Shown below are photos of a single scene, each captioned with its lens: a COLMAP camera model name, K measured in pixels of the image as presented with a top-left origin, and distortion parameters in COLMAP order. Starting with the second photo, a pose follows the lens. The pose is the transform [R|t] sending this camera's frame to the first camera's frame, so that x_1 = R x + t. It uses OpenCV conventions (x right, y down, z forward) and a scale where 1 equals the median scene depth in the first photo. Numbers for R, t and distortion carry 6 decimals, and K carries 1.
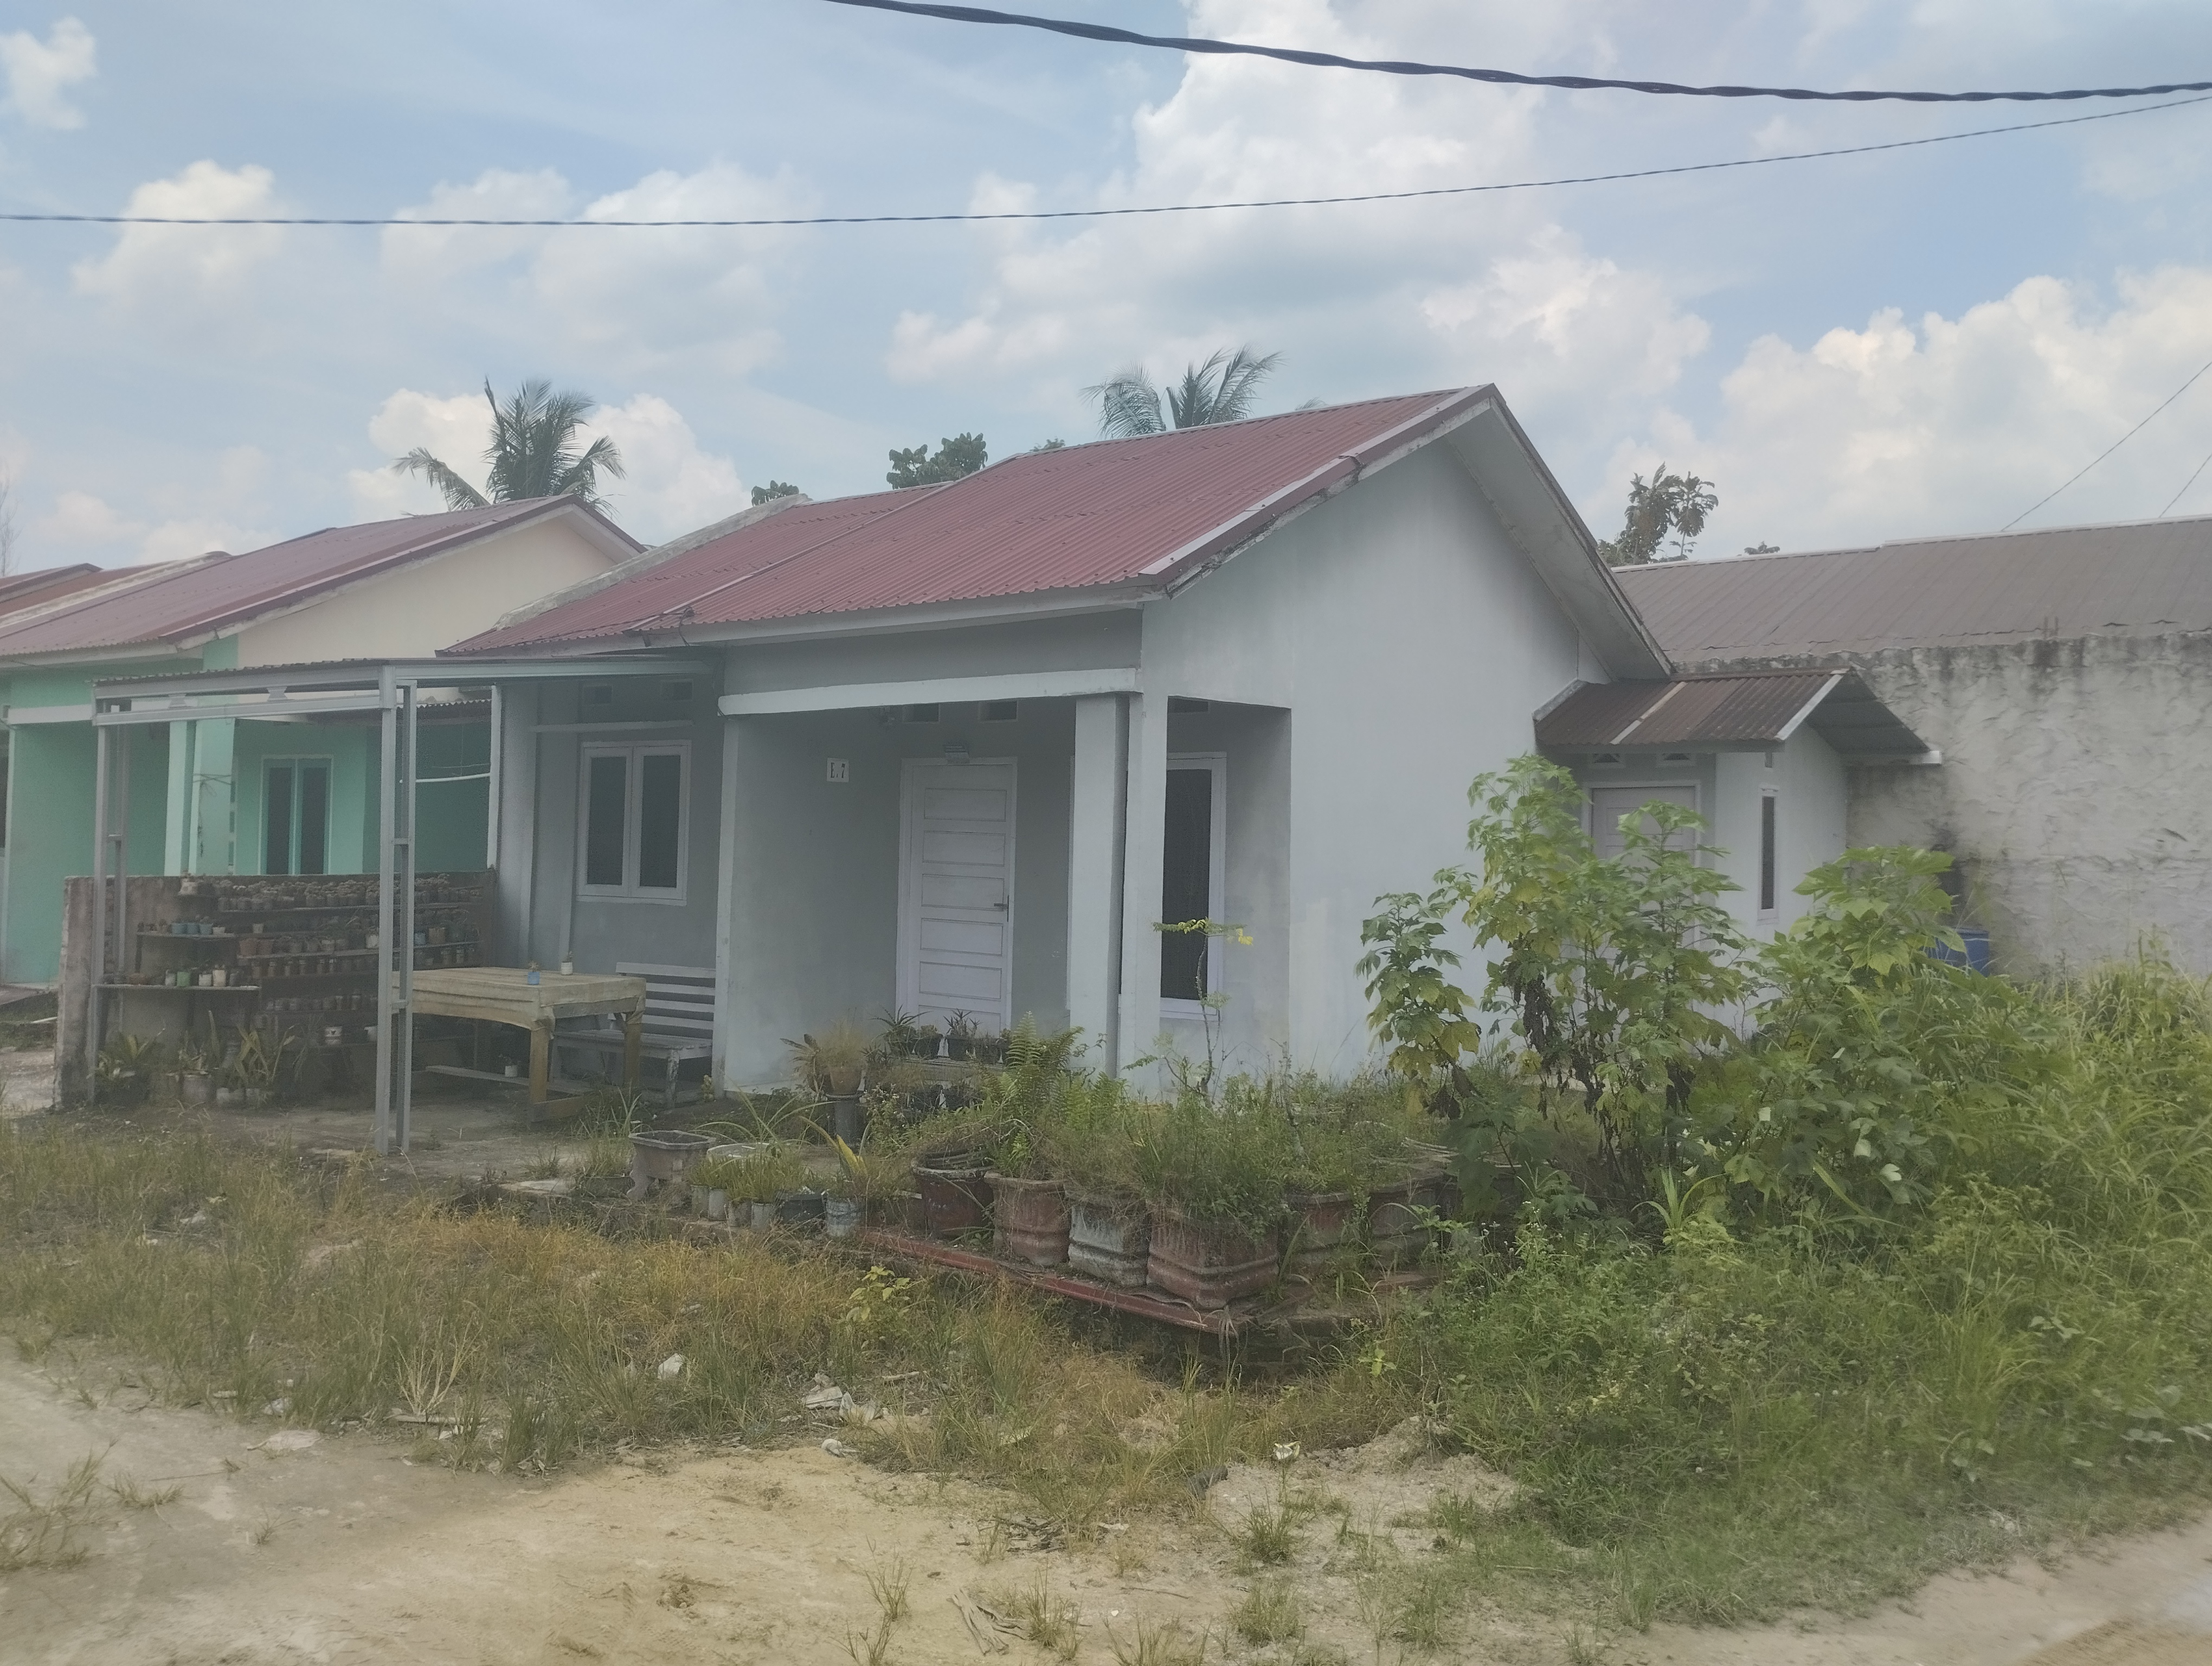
lens RADIAL K [[2035.1, 0, 1106.0], [0, 2035.1, 833.0], [0, 0, 1]] dist [0.038933, -0.020342]
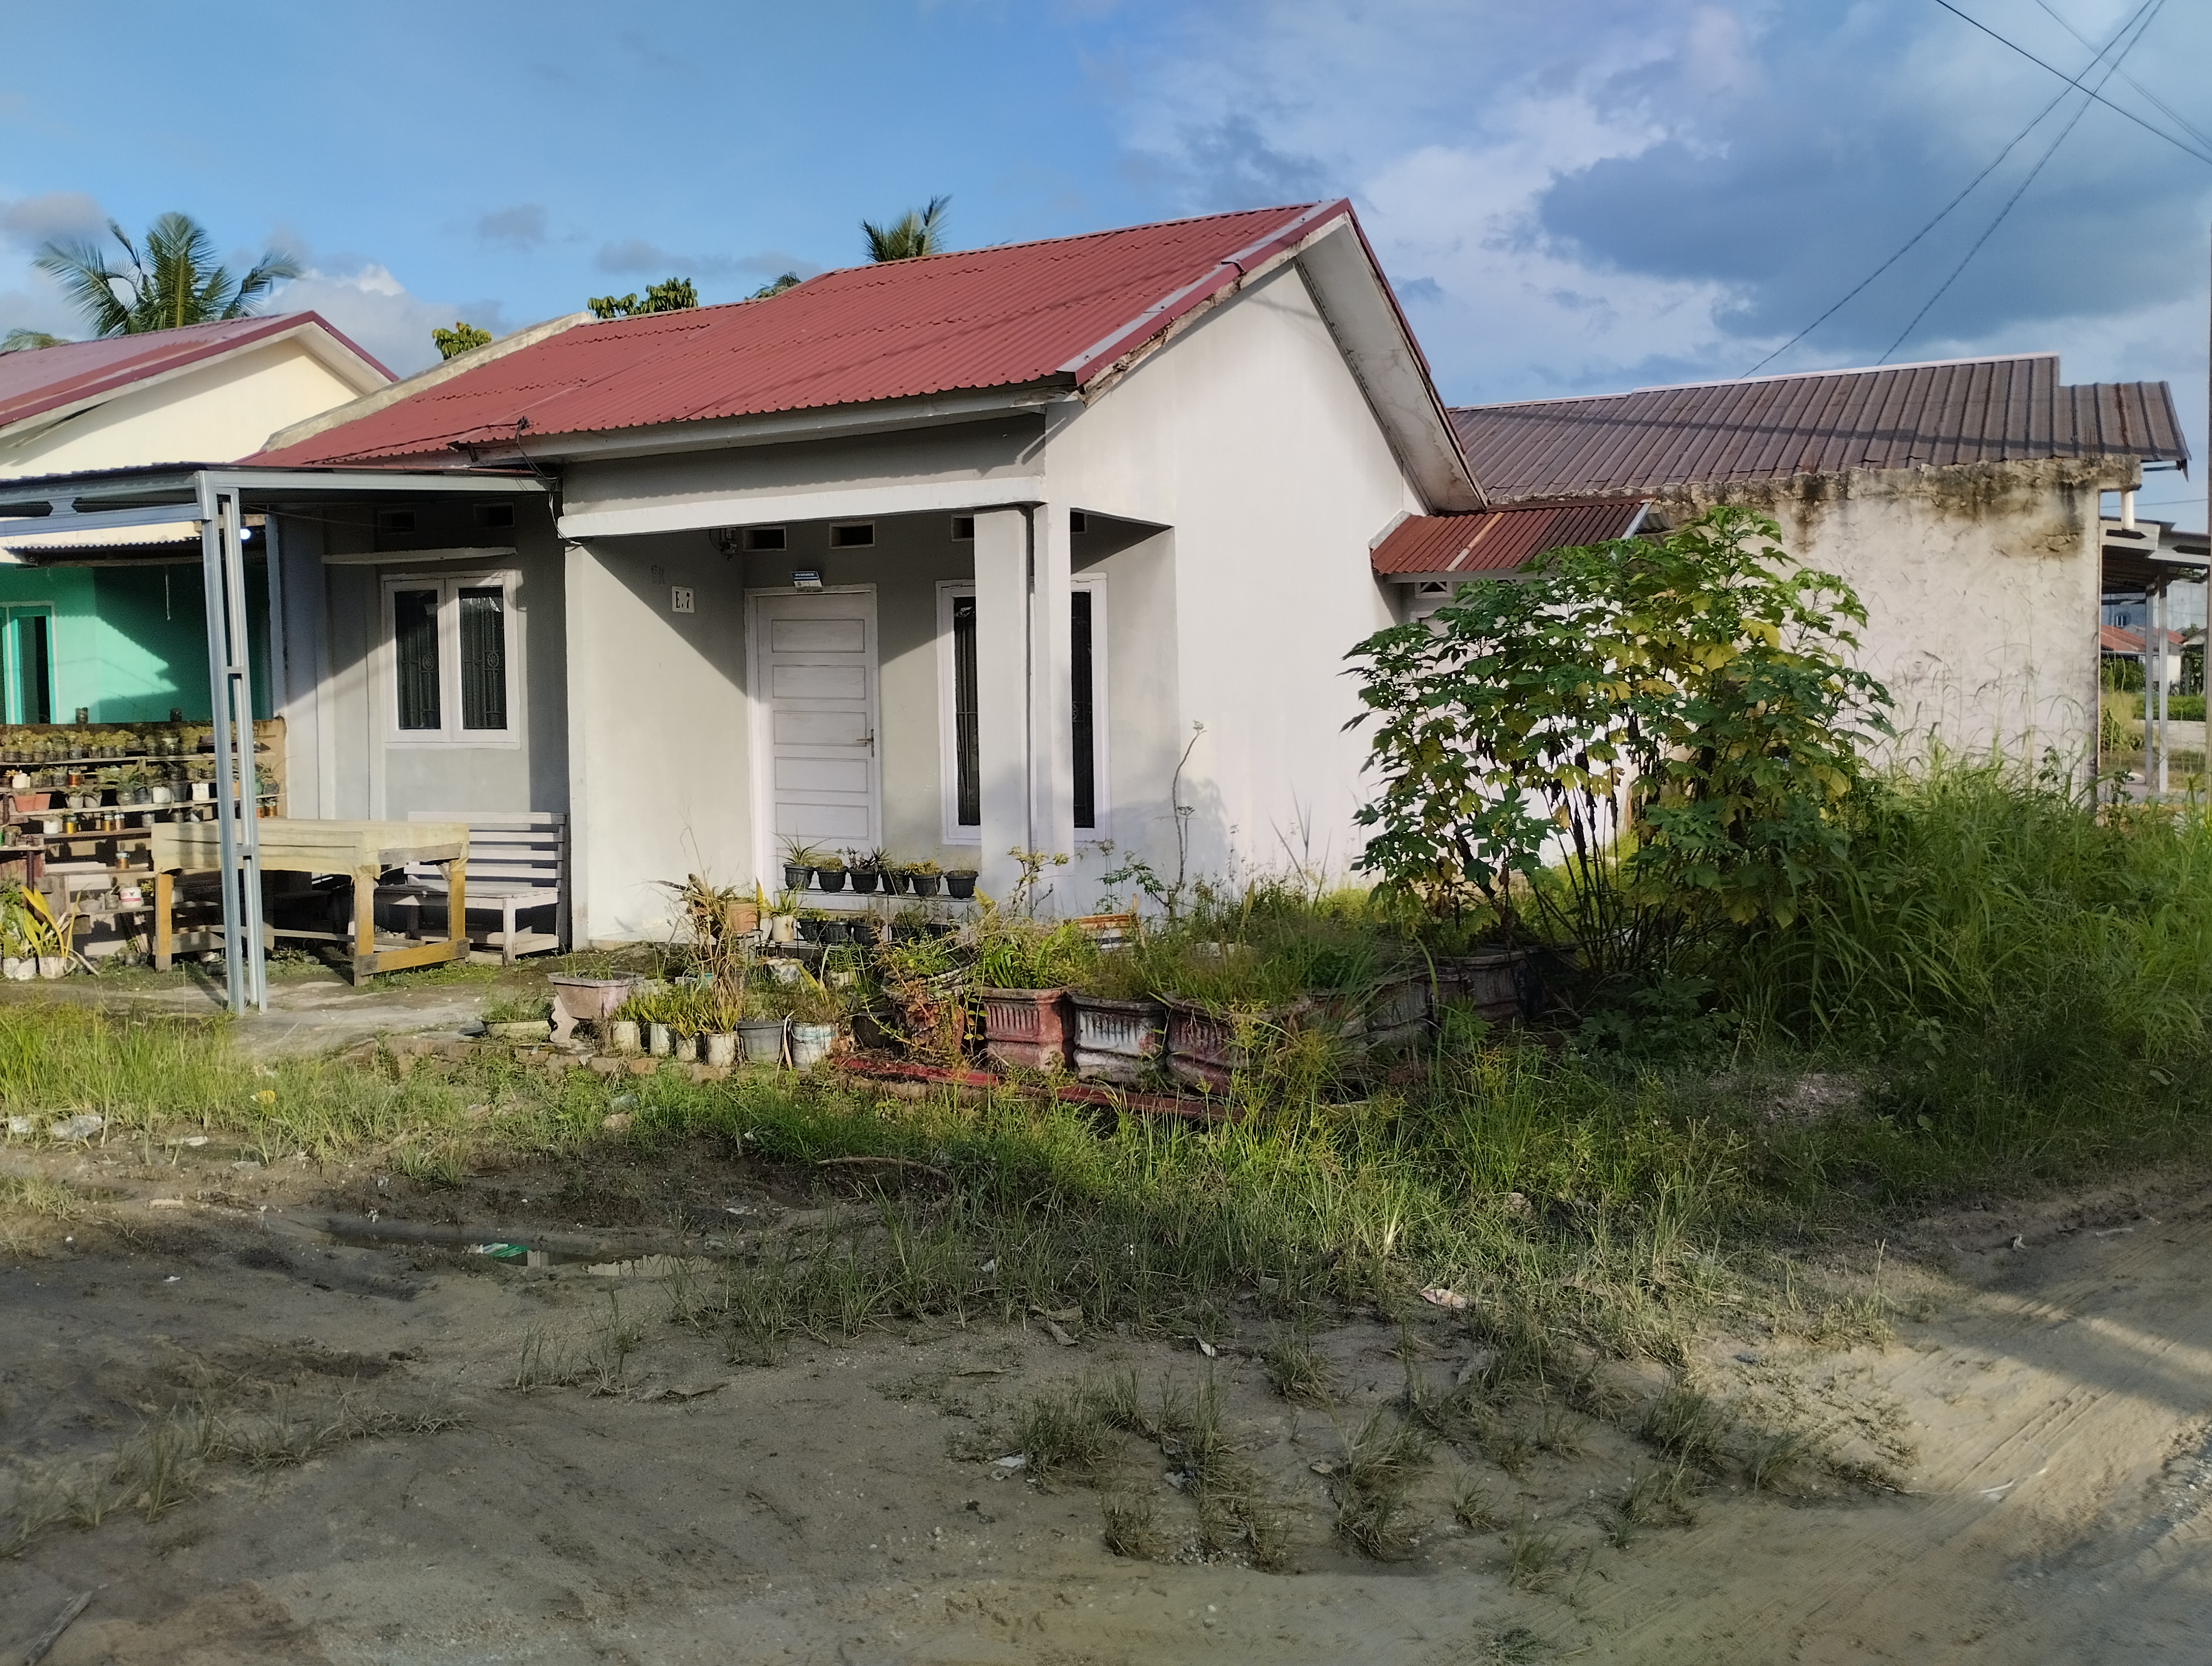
lens RADIAL K [[2035.1, 0, 1106.0], [0, 2035.1, 833.0], [0, 0, 1]] dist [0.038933, -0.020342]
pose [[0.981129, -0.032701, 0.190571, -0.123575], [0.023531, 0.998463, 0.050185, 0.033909], [-0.191920, -0.044753, 0.980390, 0.041129]]
